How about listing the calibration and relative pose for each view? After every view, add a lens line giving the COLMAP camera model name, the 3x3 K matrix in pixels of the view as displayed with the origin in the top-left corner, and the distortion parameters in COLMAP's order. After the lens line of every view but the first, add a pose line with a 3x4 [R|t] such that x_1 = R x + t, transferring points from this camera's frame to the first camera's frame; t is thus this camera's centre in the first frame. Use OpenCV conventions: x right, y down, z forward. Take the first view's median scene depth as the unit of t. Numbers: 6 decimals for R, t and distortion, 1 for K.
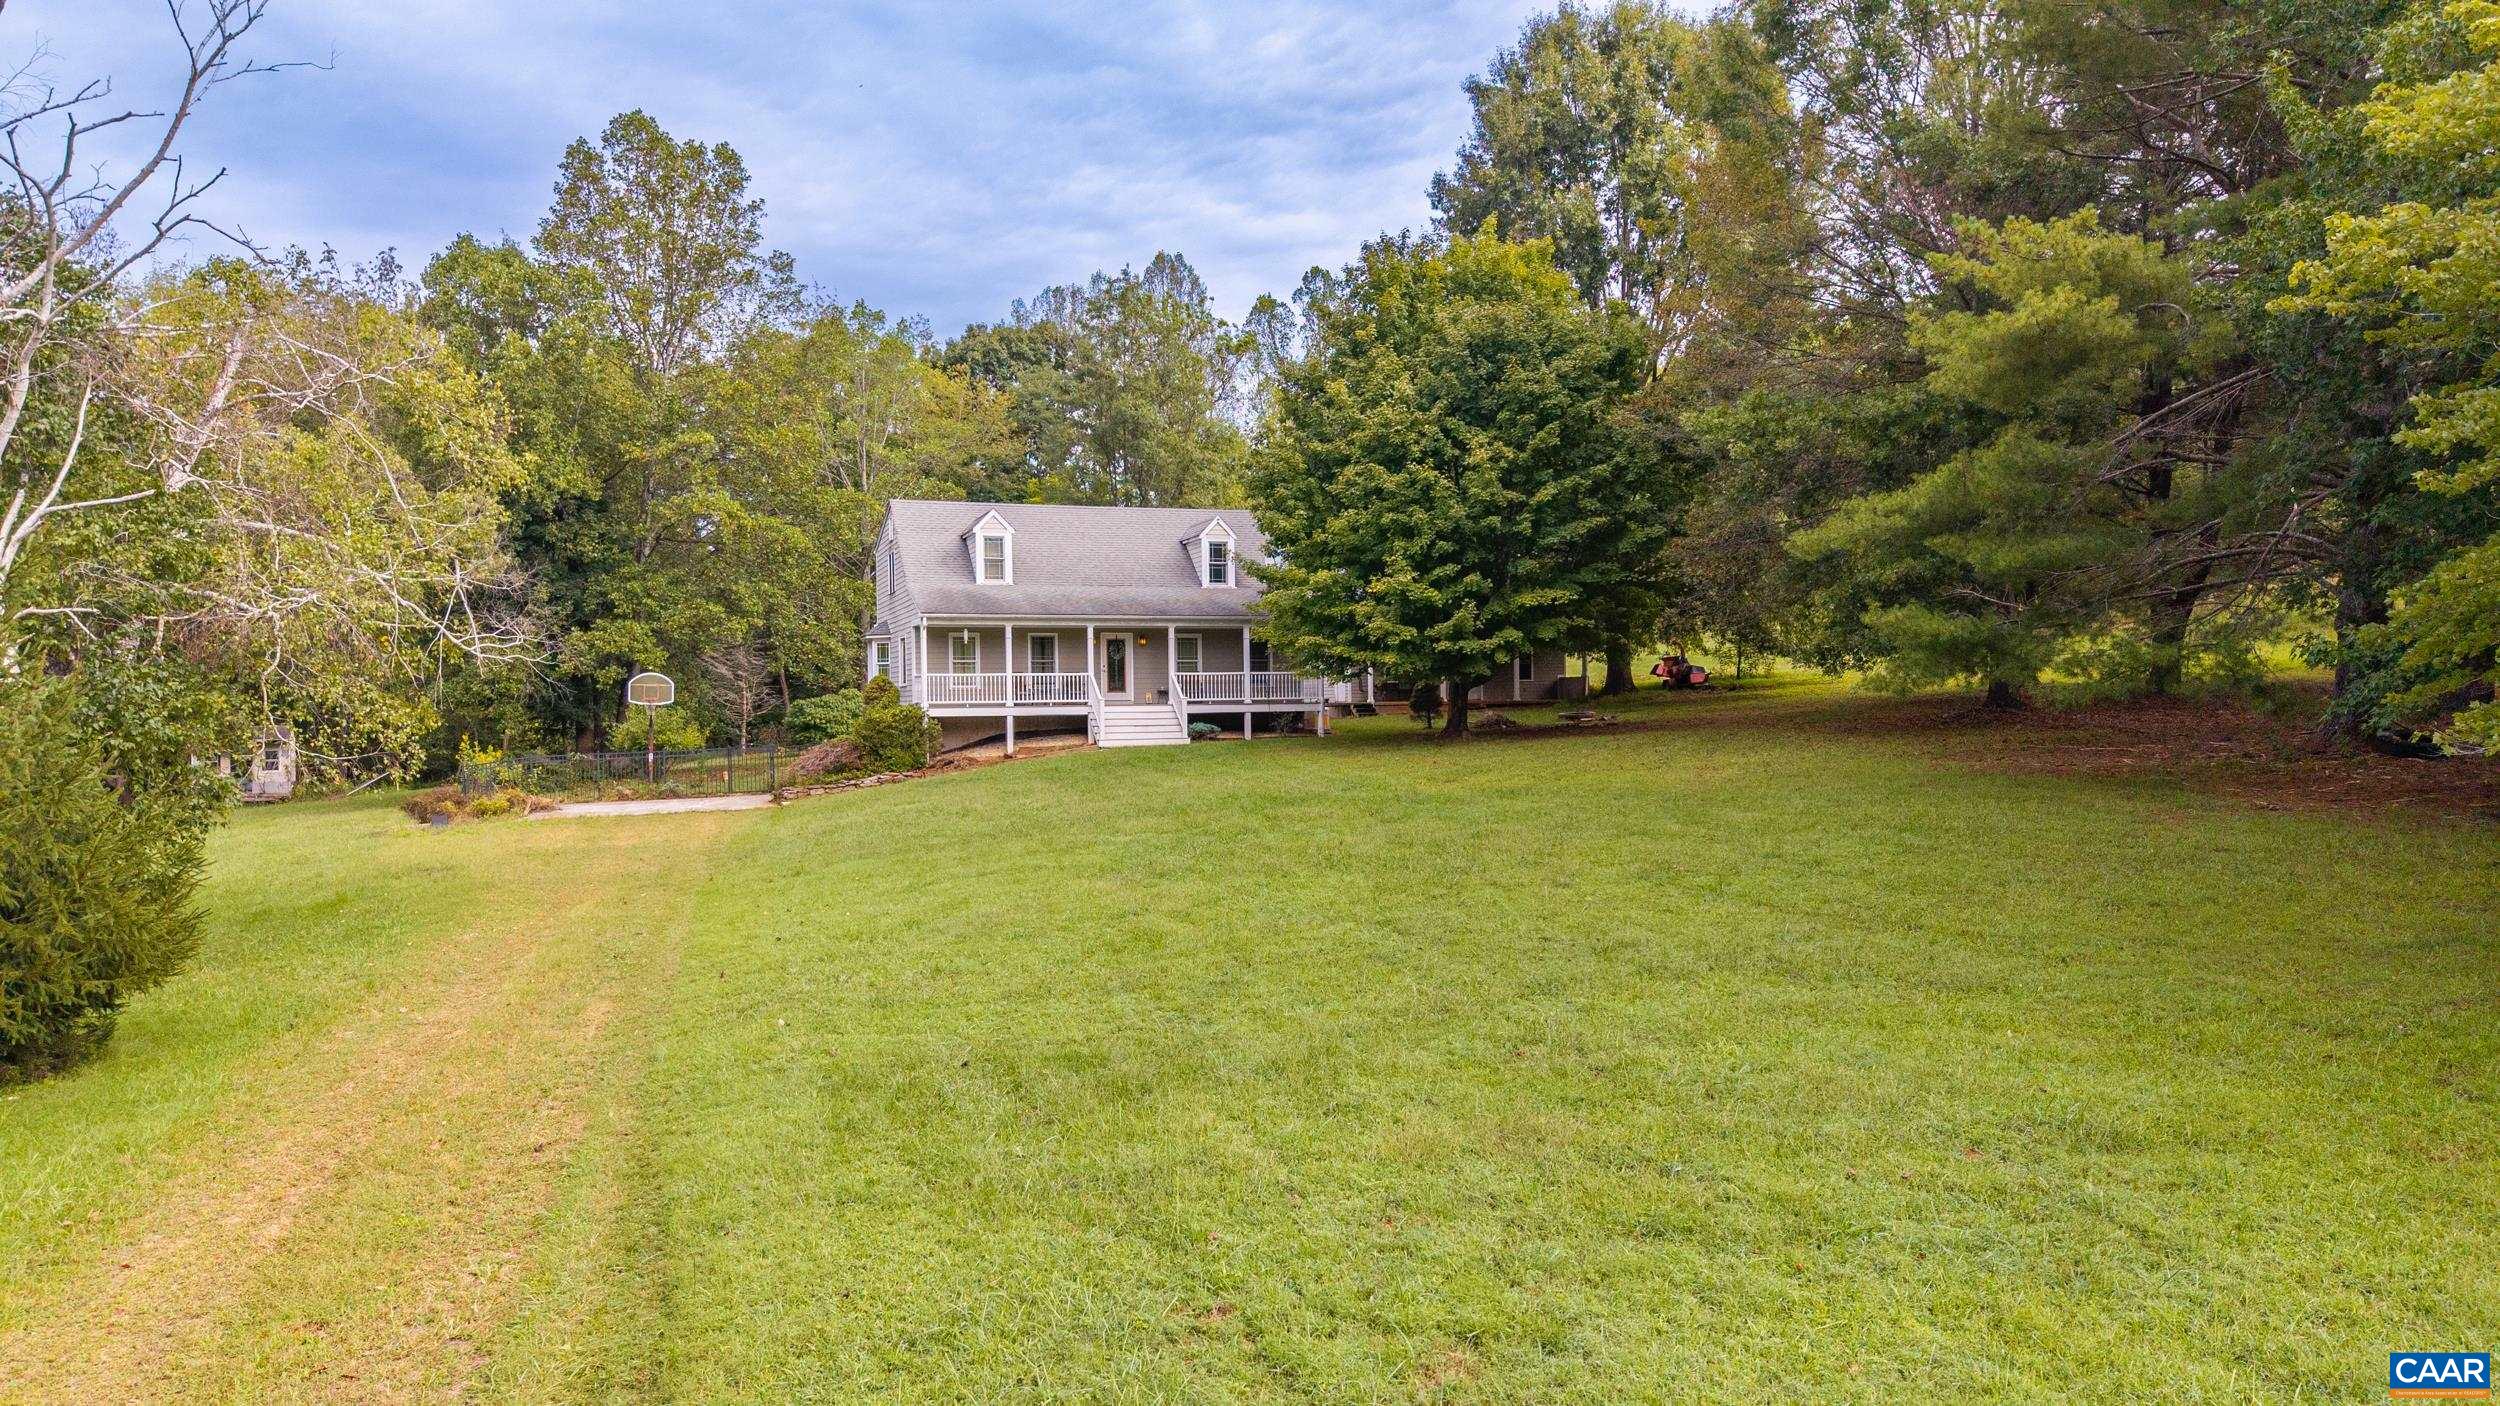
lens RADIAL K [[1620.6, 0, 1253.6], [0, 1620.6, 711.3], [0, 0, 1]] dist [0.008598, -0.001391]
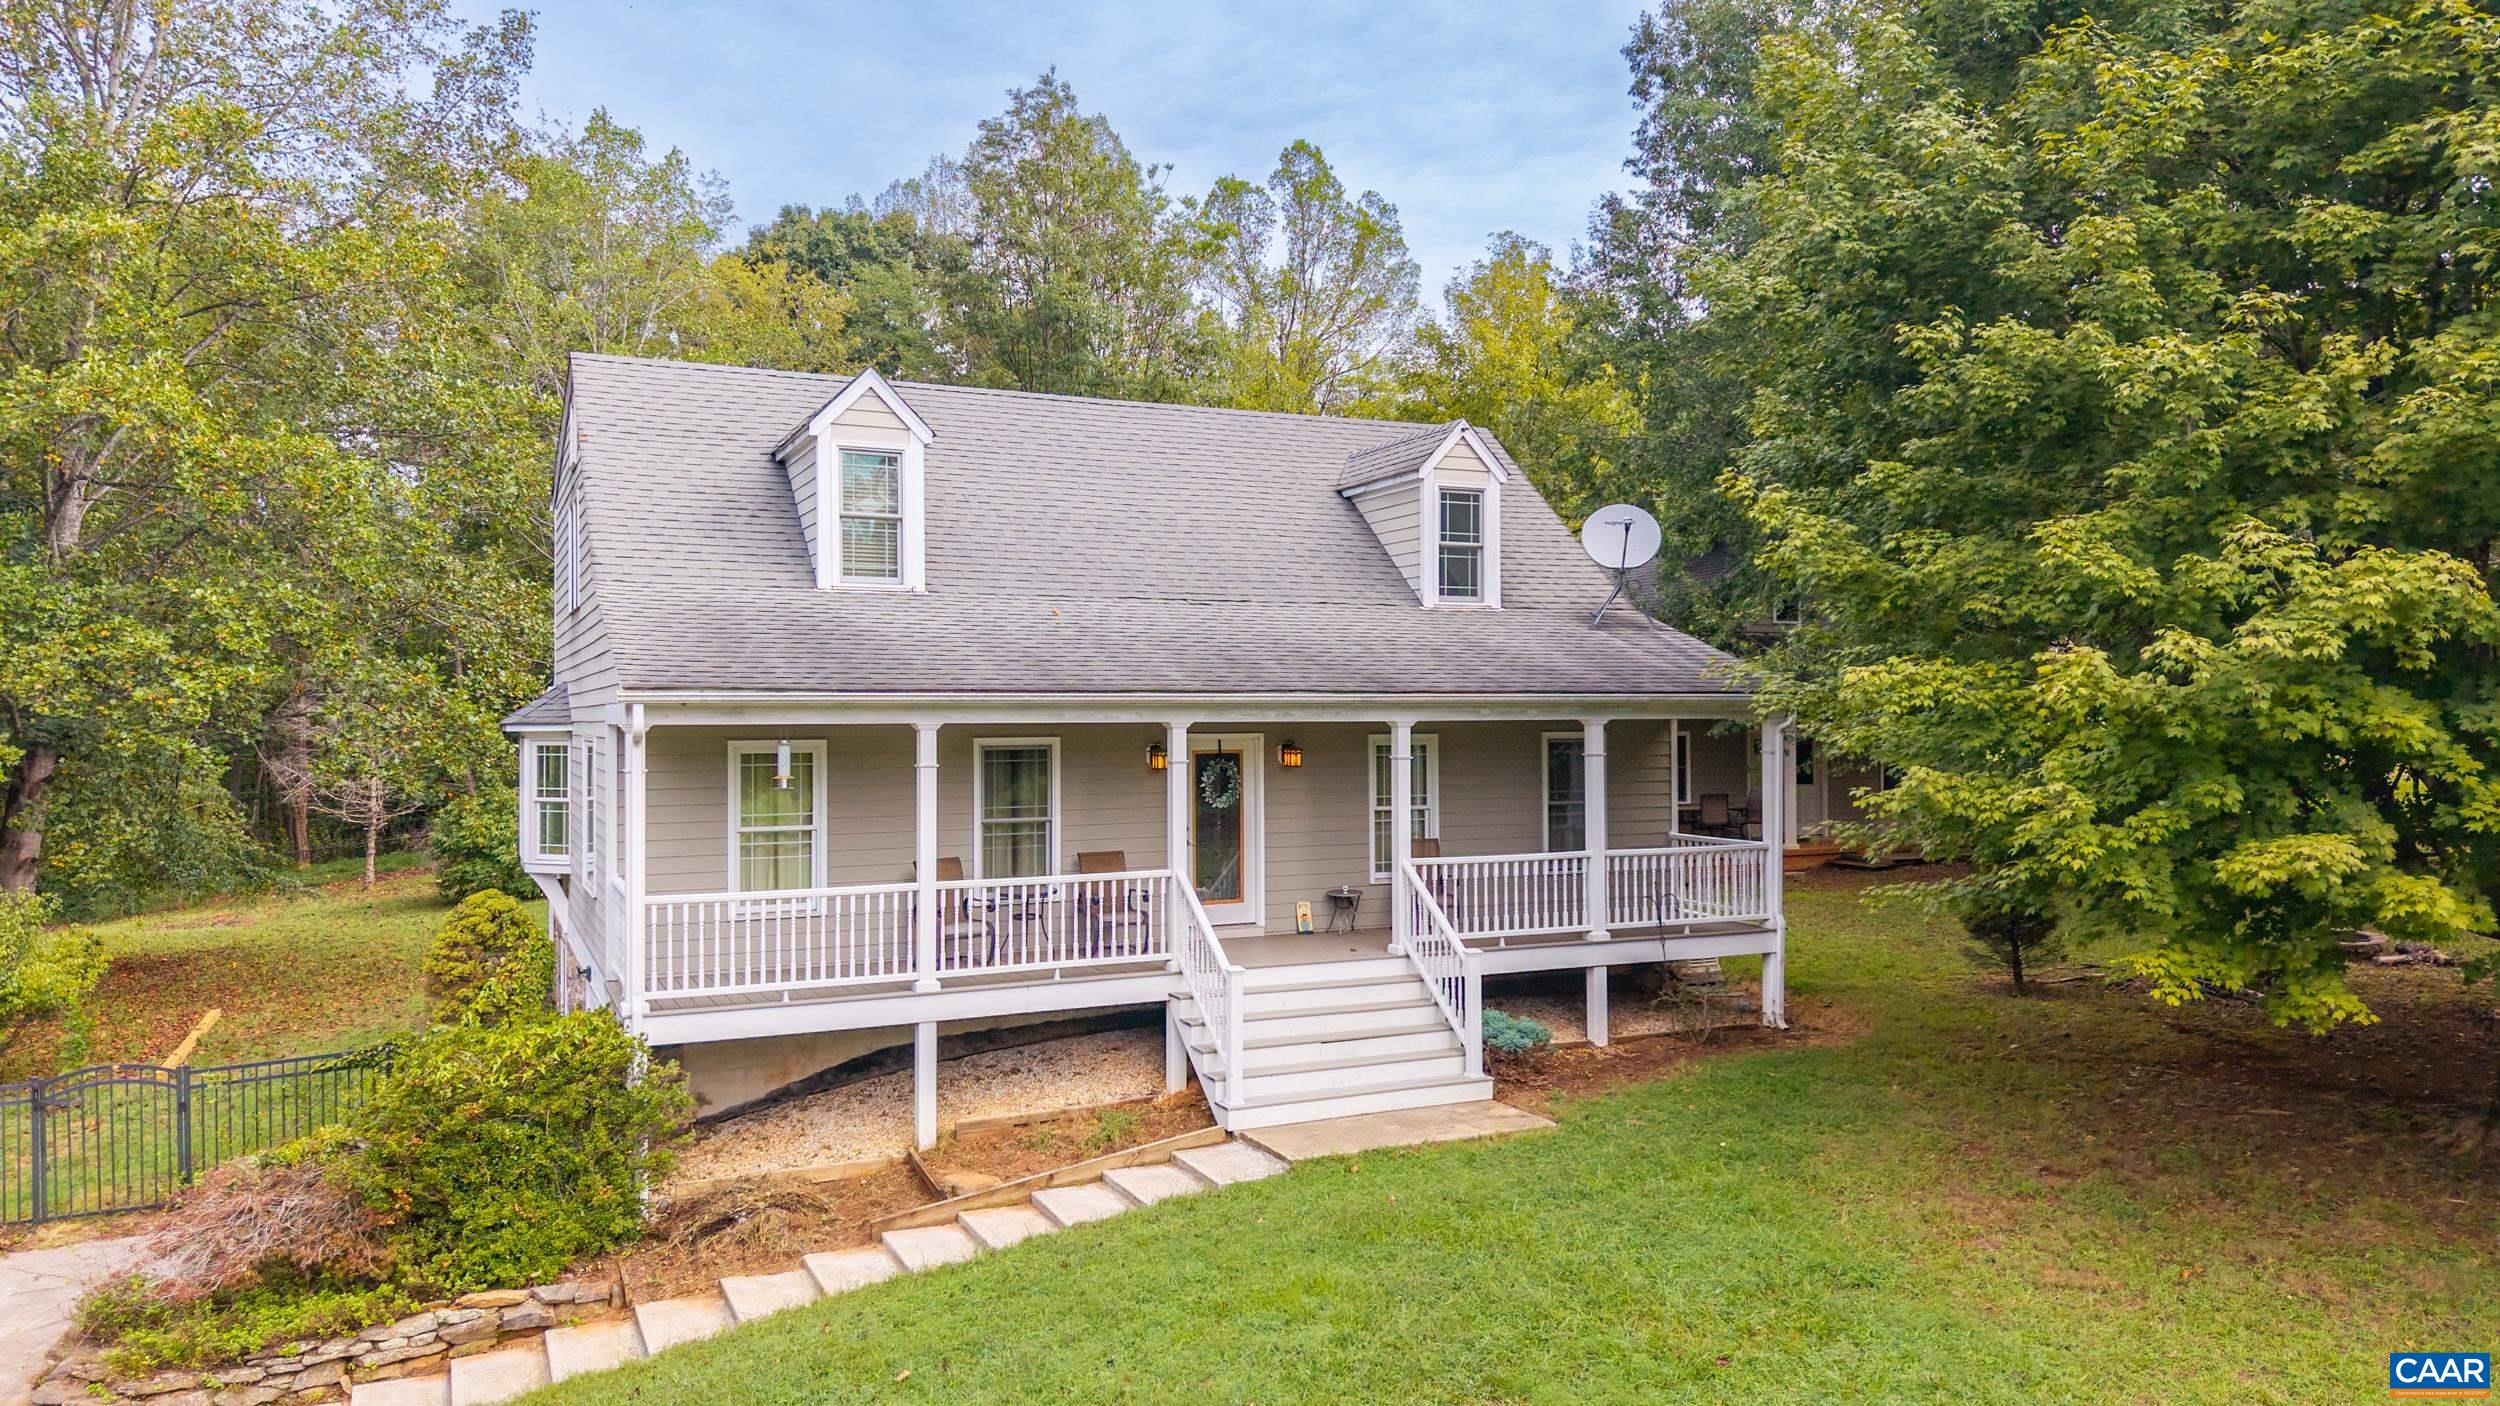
lens RADIAL K [[1657.4, 0, 1250.0], [0, 1657.4, 703.0], [0, 0, 1]] dist [-0.006281, -0.003785]
pose [[0.994372, 0.008762, 0.105580, -0.119170], [-0.007210, 0.999860, -0.015074, -0.051030], [-0.105697, 0.014228, 0.994297, 0.657695]]
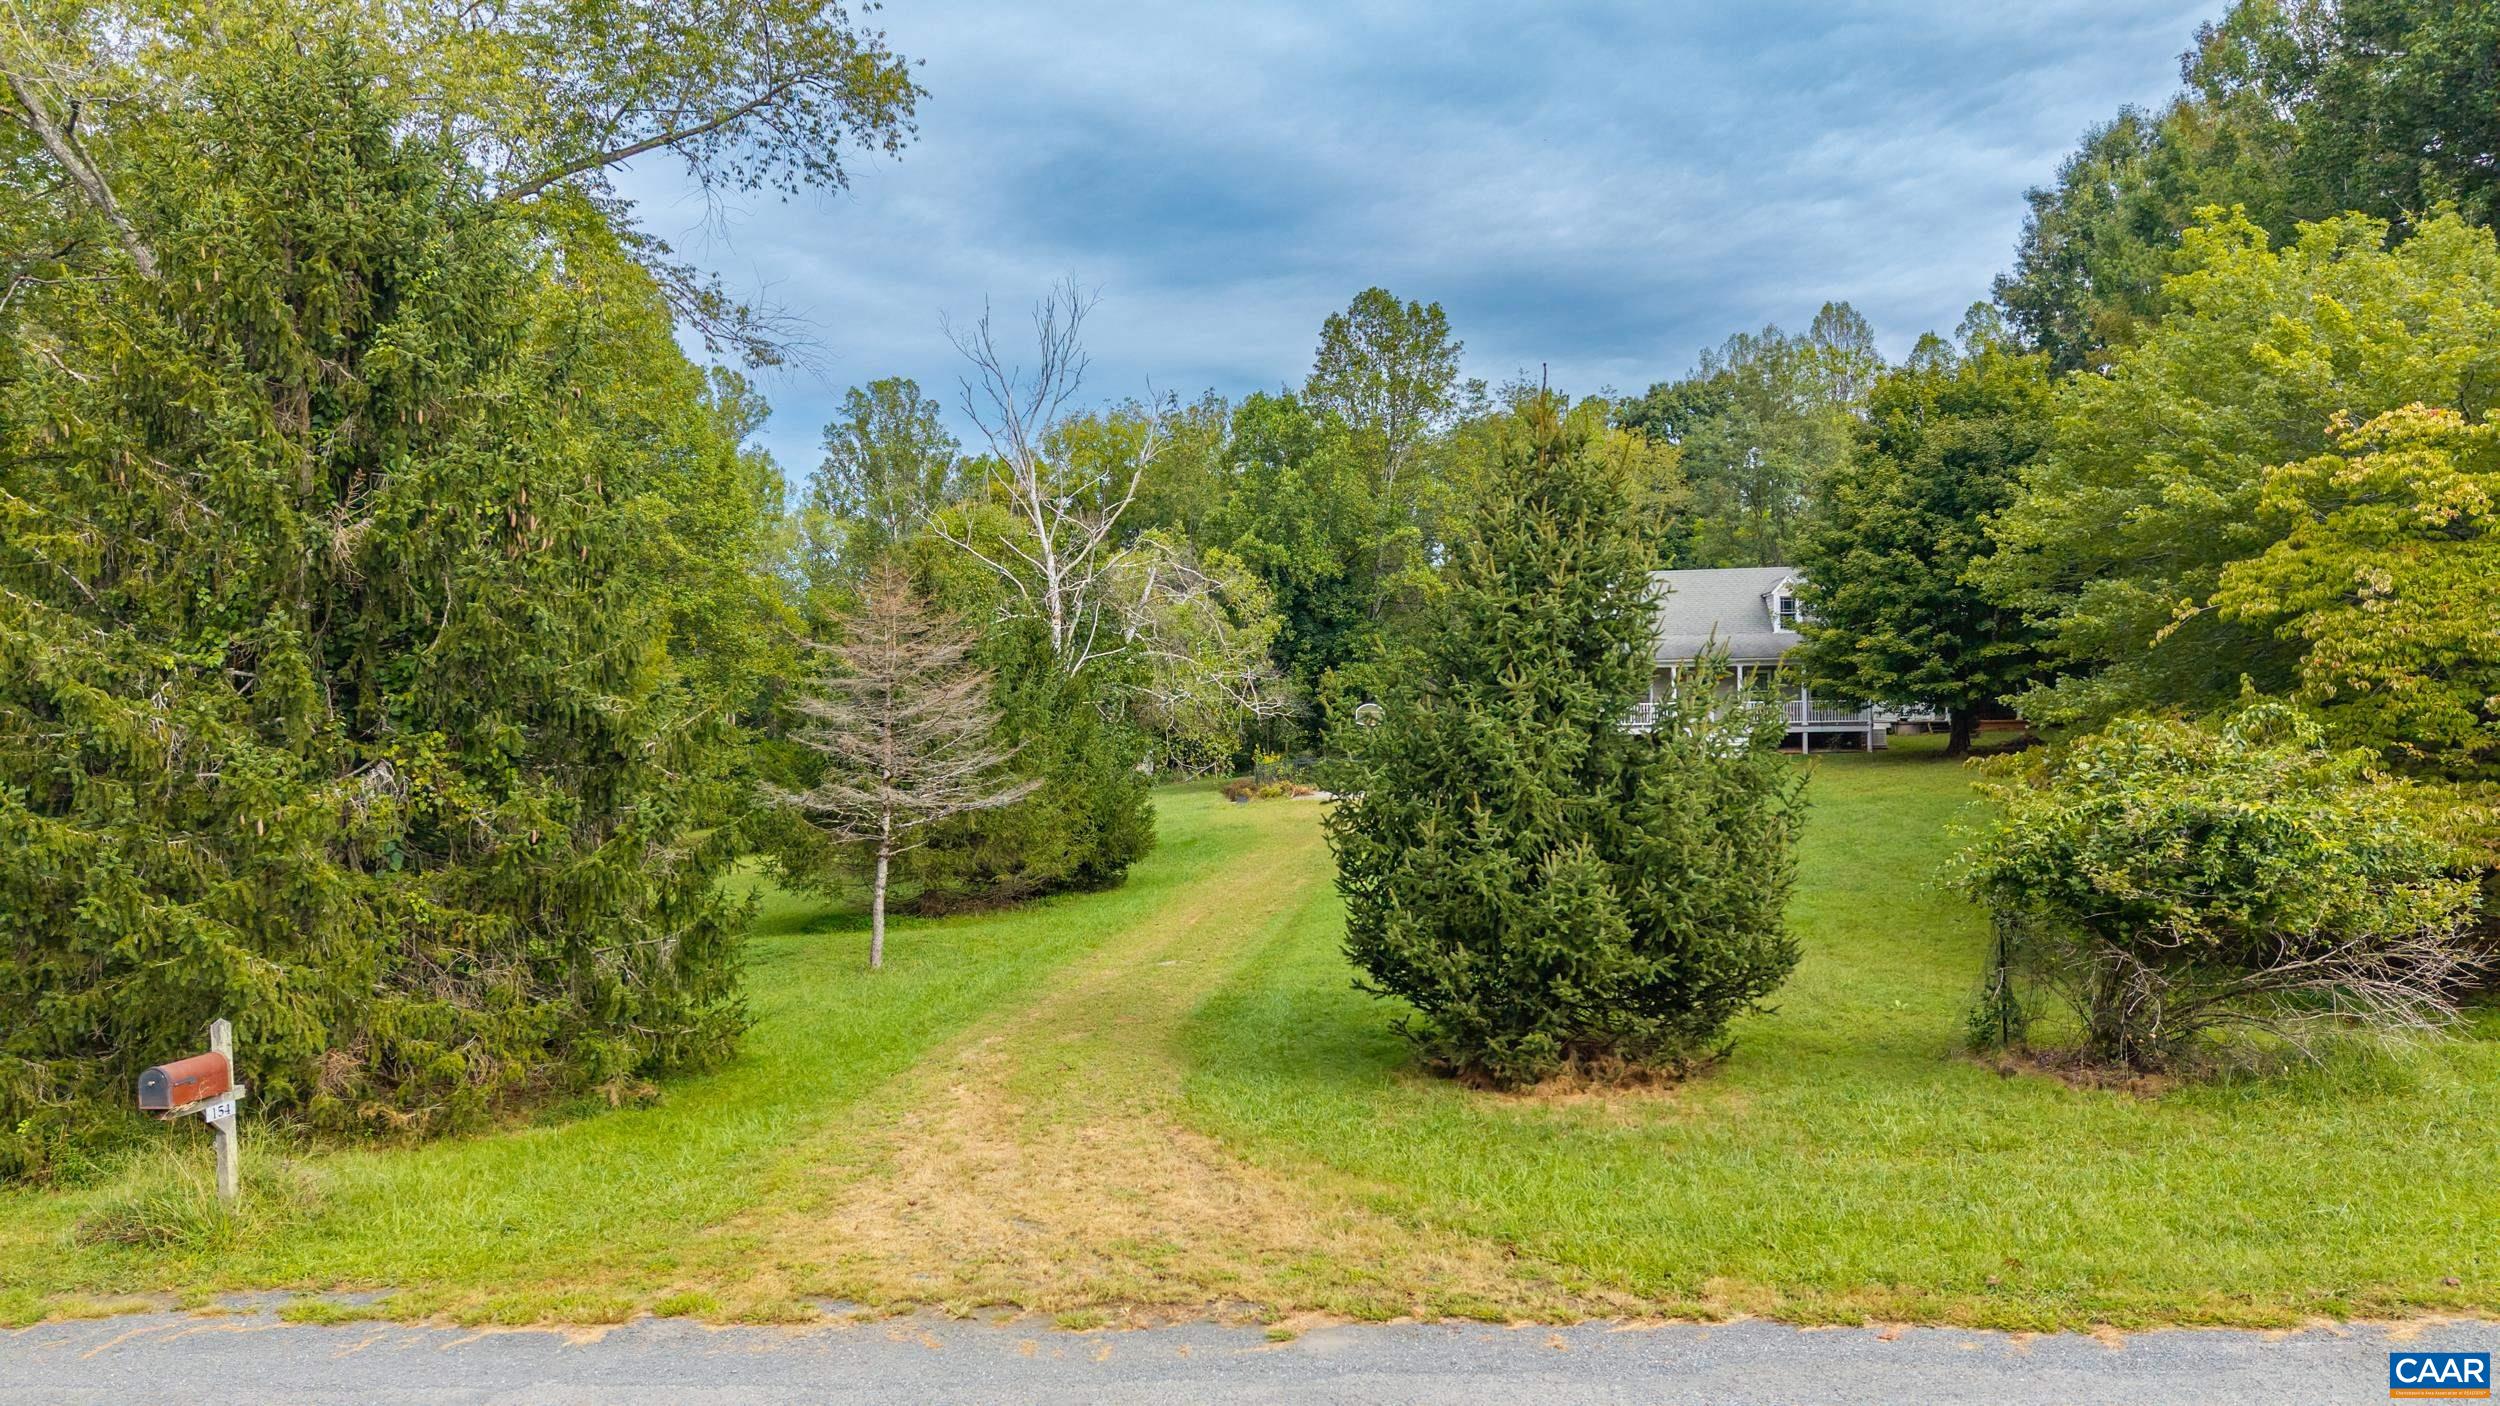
lens RADIAL K [[1606.4, 0, 1250.0], [0, 1606.4, 703.0], [0, 0, 1]] dist [0.007063, 0.000402]
pose [[0.894905, -0.002079, -0.446253, 0.173732], [0.001392, 0.999997, -0.001868, -0.020789], [0.446255, 0.001050, 0.894905, -0.338485]]
